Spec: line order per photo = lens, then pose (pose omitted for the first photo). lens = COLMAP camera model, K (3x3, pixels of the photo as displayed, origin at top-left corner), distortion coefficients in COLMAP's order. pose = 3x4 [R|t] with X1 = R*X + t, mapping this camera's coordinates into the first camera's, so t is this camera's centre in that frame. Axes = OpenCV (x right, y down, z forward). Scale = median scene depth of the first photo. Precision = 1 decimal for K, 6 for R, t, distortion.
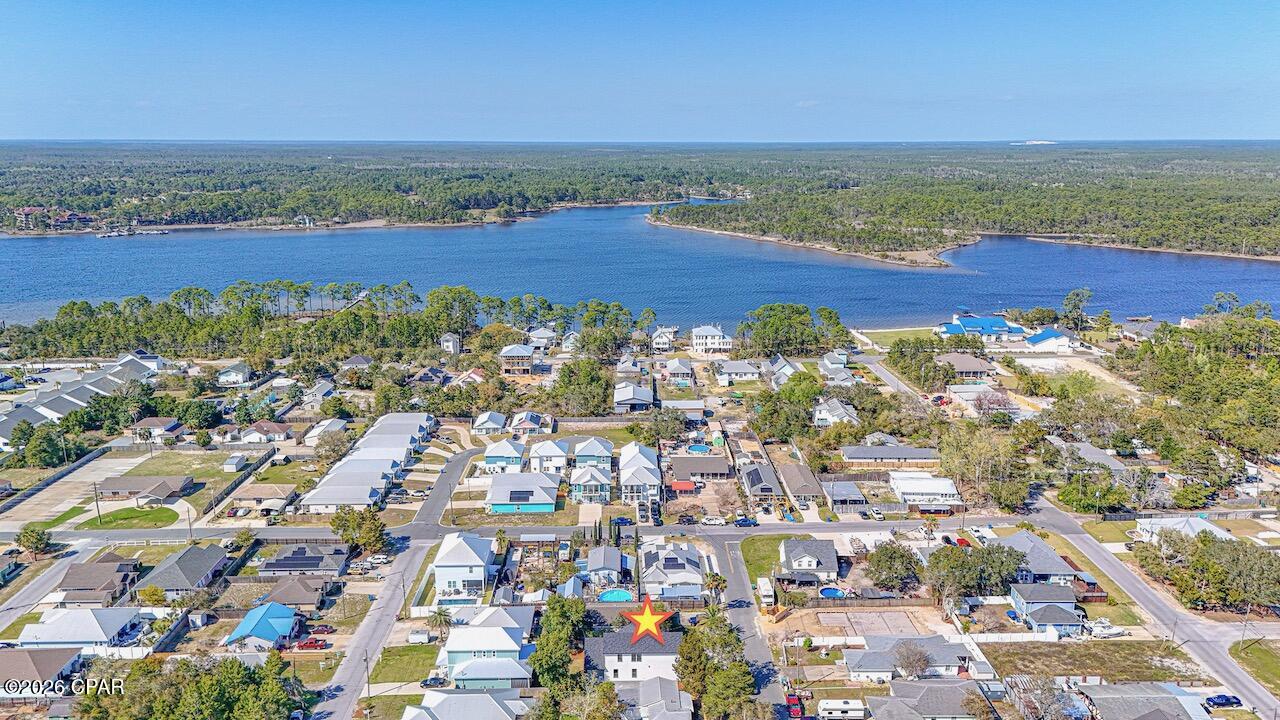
lens RADIAL K [[932.3, 0, 640.0], [0, 932.3, 360.0], [0, 0, 1]] dist [0.086968, -0.084944]
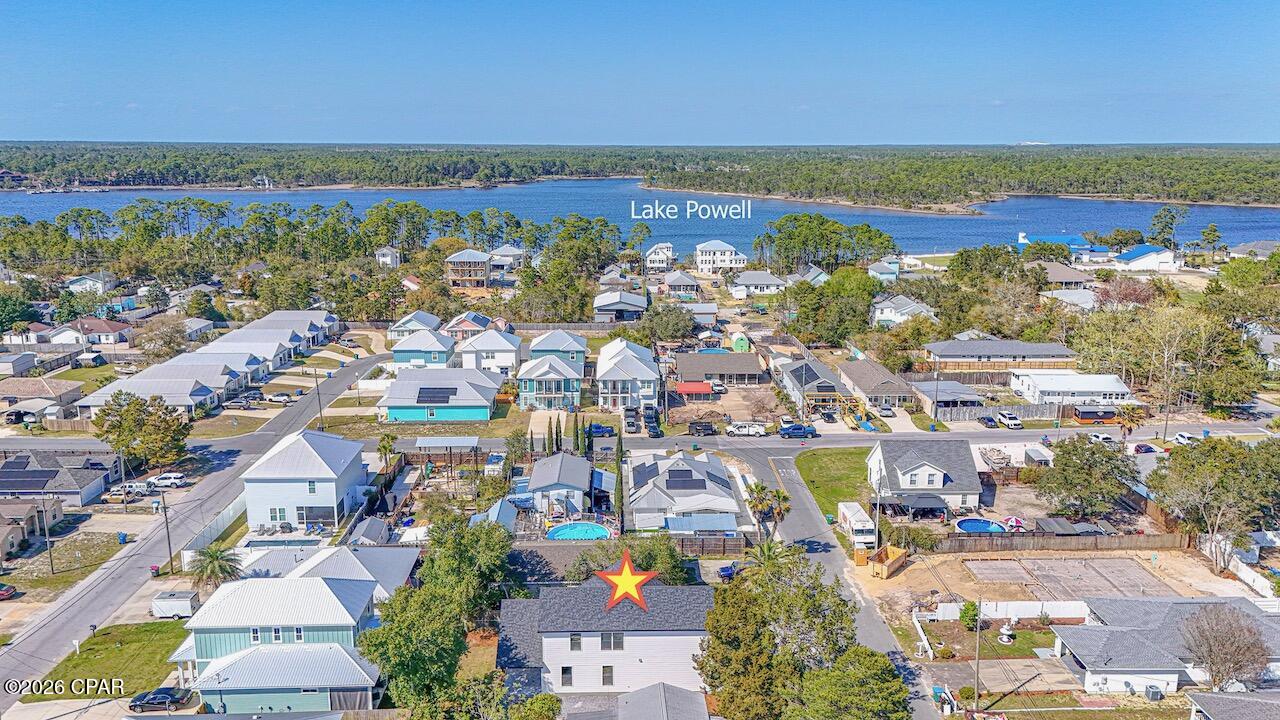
lens RADIAL K [[932.3, 0, 640.0], [0, 932.3, 360.0], [0, 0, 1]] dist [0.086968, -0.084944]
pose [[0.999970, 0.000917, 0.007649, 0.004287], [-0.000878, 0.999987, -0.005079, 0.129785], [-0.007653, 0.005072, 0.999958, 0.386473]]
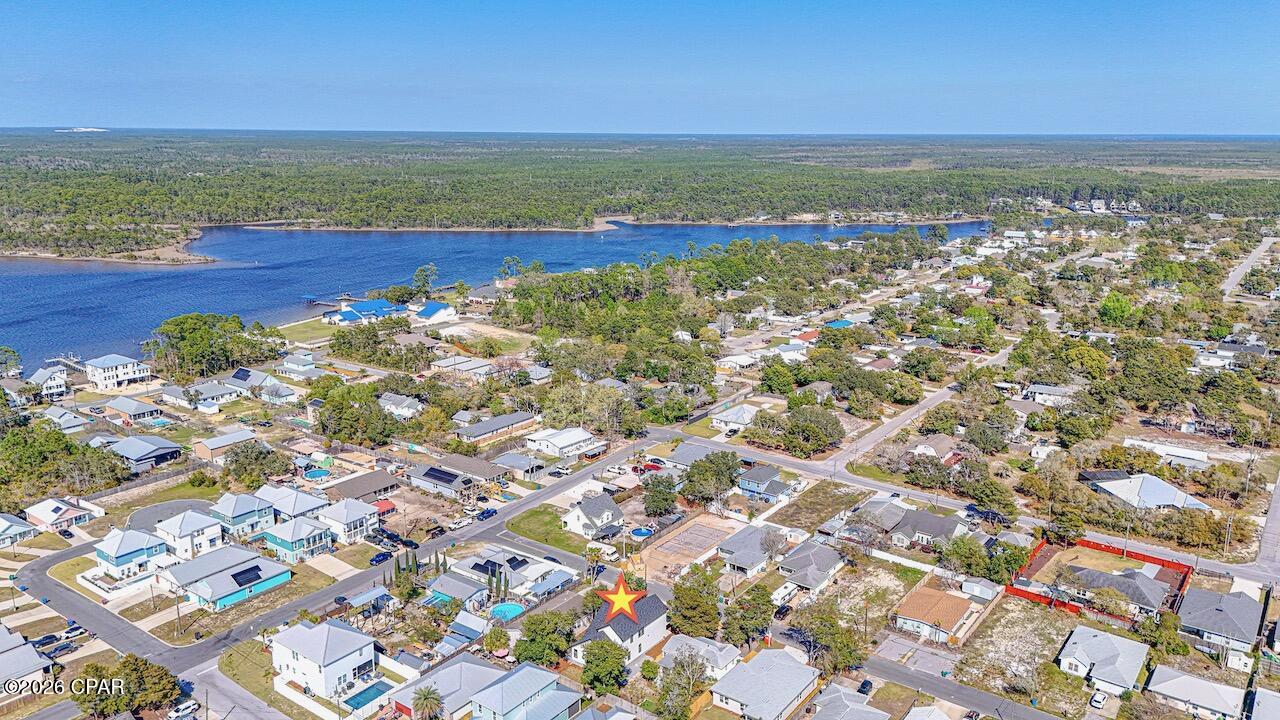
lens RADIAL K [[932.3, 0, 640.0], [0, 932.3, 360.0], [0, 0, 1]] dist [0.086968, -0.084944]
pose [[0.608808, -0.185057, 0.771432, -0.533810], [0.175223, 0.979764, 0.096748, -0.057351], [-0.773725, 0.076271, 0.628914, 0.224767]]
